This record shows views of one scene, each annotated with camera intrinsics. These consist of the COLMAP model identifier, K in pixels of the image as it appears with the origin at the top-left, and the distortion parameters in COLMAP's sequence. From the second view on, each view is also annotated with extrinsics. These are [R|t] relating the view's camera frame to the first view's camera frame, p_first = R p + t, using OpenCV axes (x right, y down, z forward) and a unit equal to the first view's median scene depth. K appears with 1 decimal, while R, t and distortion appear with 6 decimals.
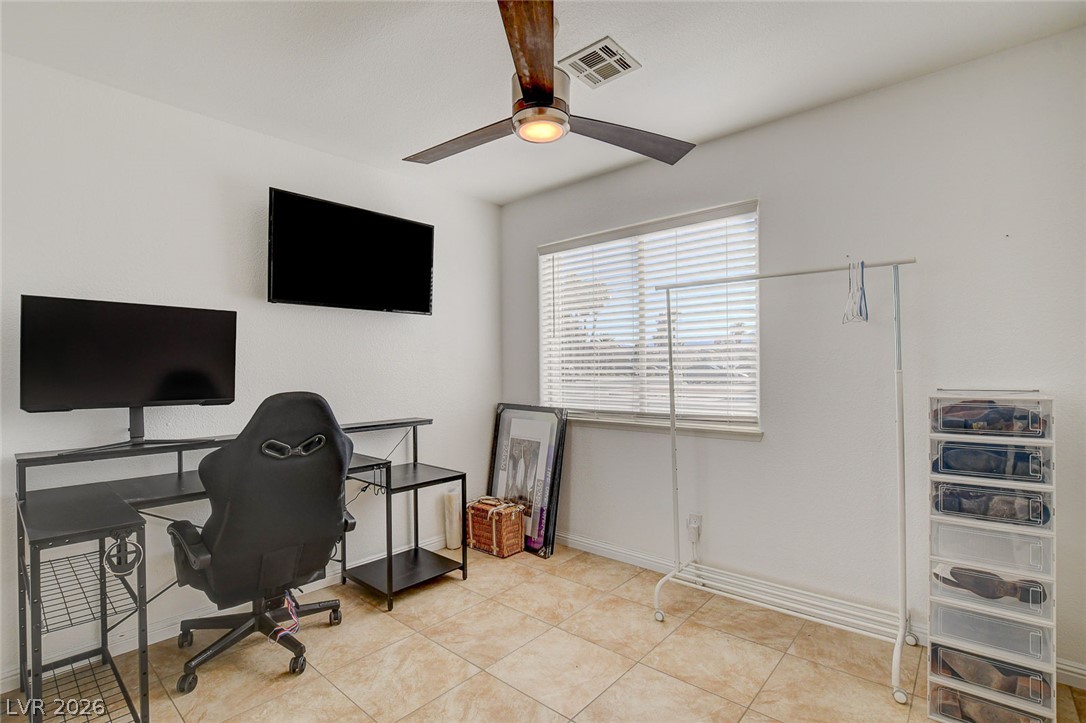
lens RADIAL K [[504.2, 0, 548.6], [0, 504.2, 362.5], [0, 0, 1]] dist [-0.028426, 0.005544]
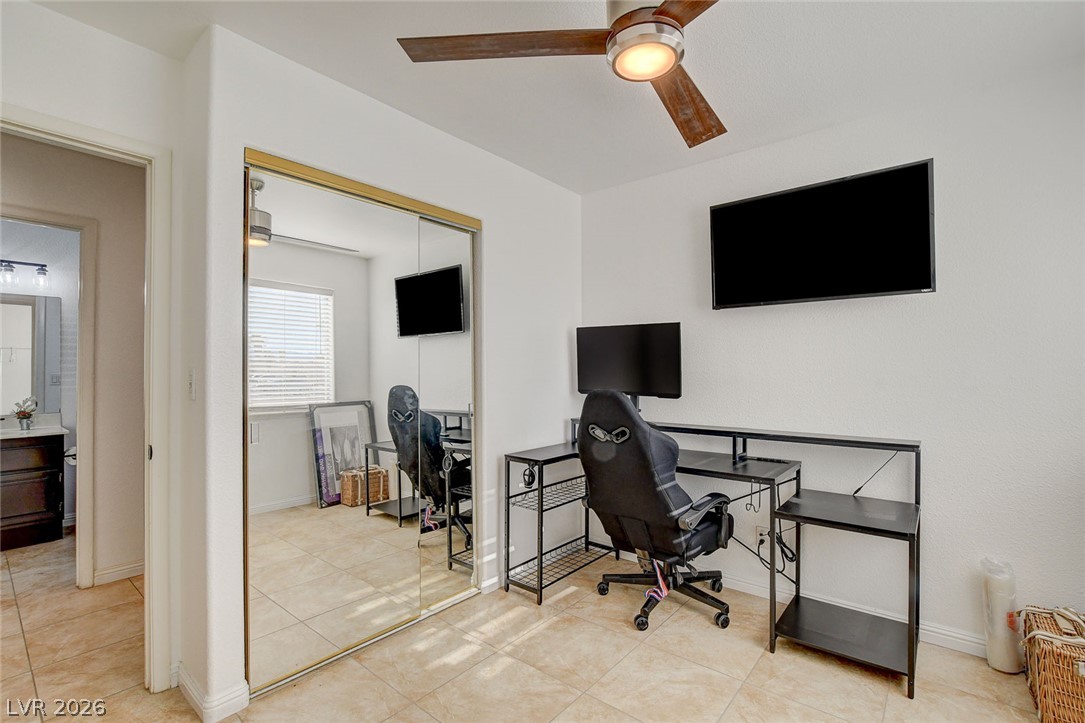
lens RADIAL K [[499.8, 0, 547.0], [0, 499.8, 363.1], [0, 0, 1]] dist [-0.032510, 0.005992]
pose [[0.015332, -0.002965, -0.999878, 0.535982], [0.011843, 0.999926, -0.002784, -0.003904], [0.999812, -0.011799, 0.015366, 0.617651]]
